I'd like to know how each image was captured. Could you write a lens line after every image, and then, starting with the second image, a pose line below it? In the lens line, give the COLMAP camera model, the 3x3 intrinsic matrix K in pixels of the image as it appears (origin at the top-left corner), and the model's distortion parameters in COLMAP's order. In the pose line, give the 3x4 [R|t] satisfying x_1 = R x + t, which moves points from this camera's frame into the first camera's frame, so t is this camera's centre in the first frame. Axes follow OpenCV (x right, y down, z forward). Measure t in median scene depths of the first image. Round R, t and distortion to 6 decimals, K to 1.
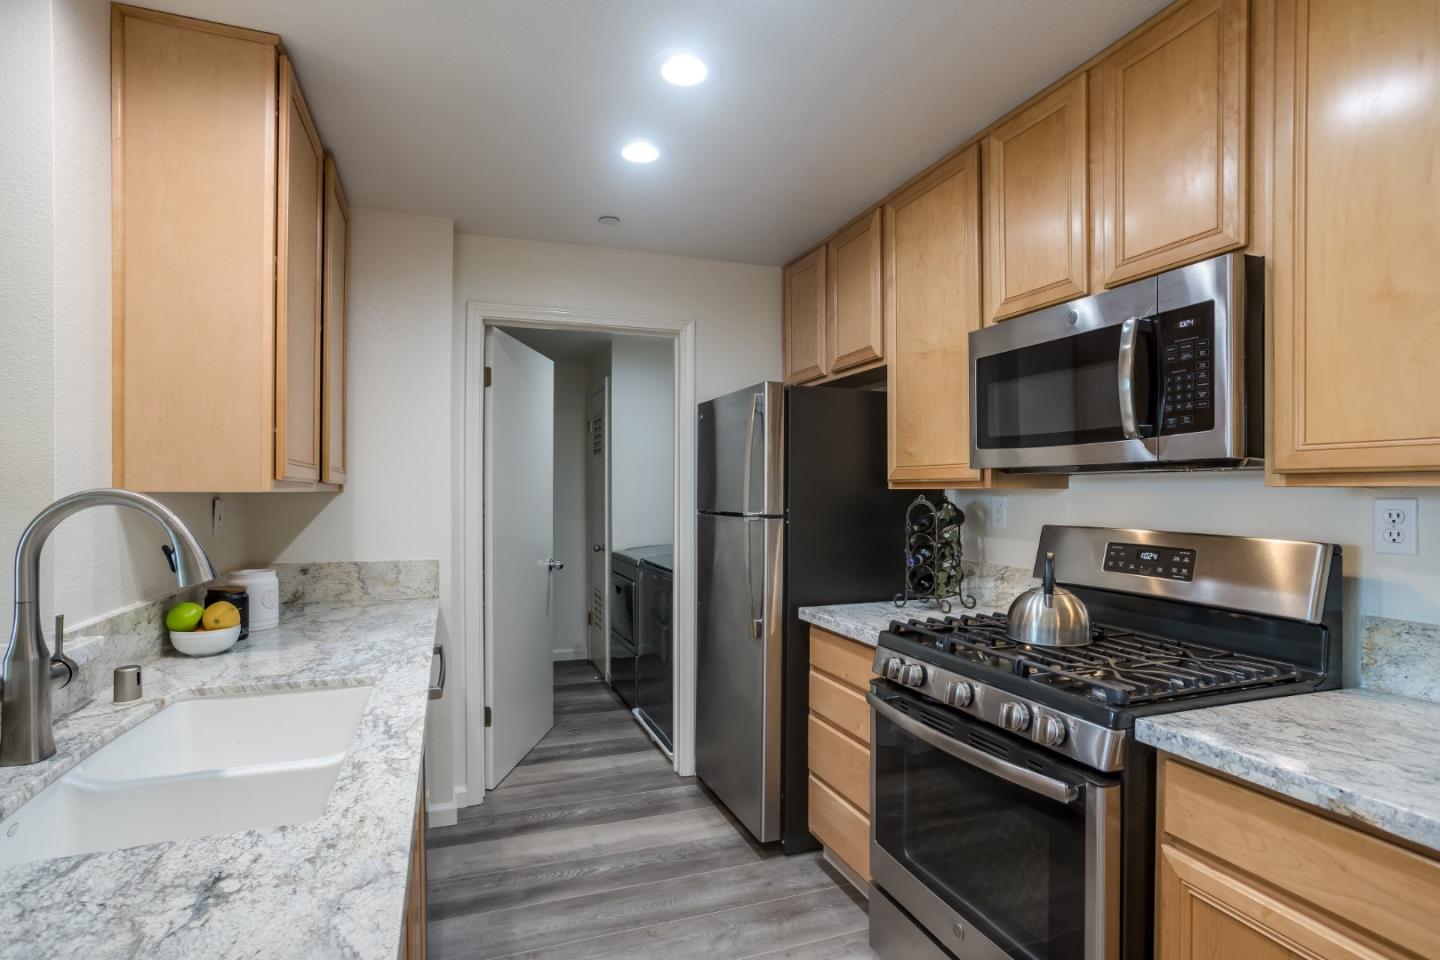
lens RADIAL K [[722.1, 0, 717.1], [0, 722.1, 496.8], [0, 0, 1]] dist [-0.048167, 0.030598]
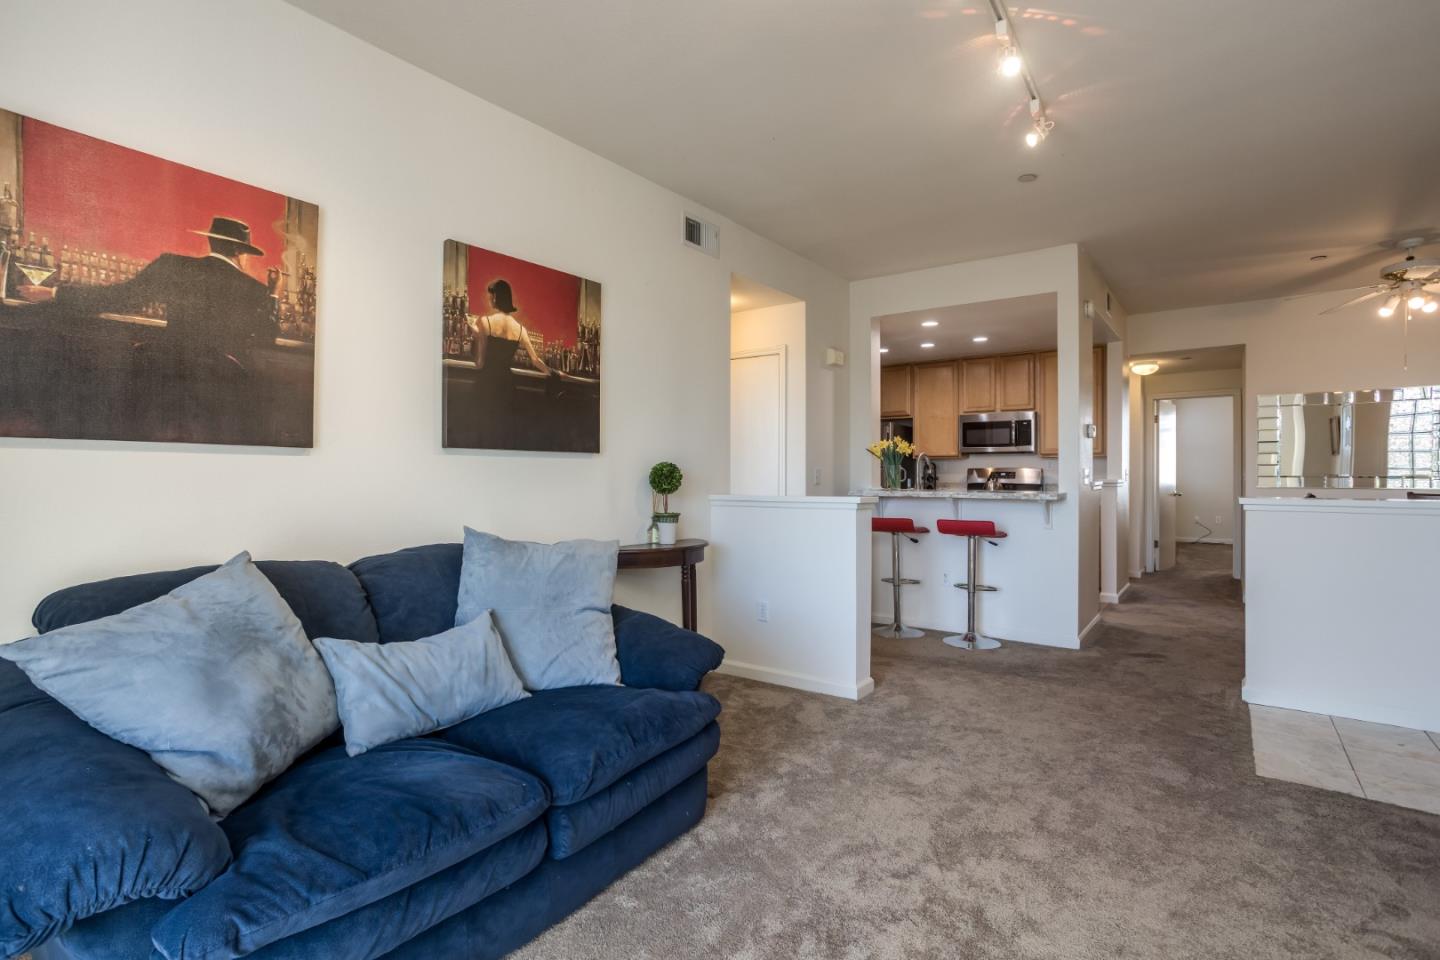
lens RADIAL K [[699.2, 0, 703.4], [0, 699.2, 480.6], [0, 0, 1]] dist [-0.040482, 0.027448]
pose [[0.822338, 0.005087, 0.568977, -2.353940], [-0.000732, 0.999969, -0.007884, 0.116067], [-0.568999, 0.006067, 0.822316, -1.002049]]
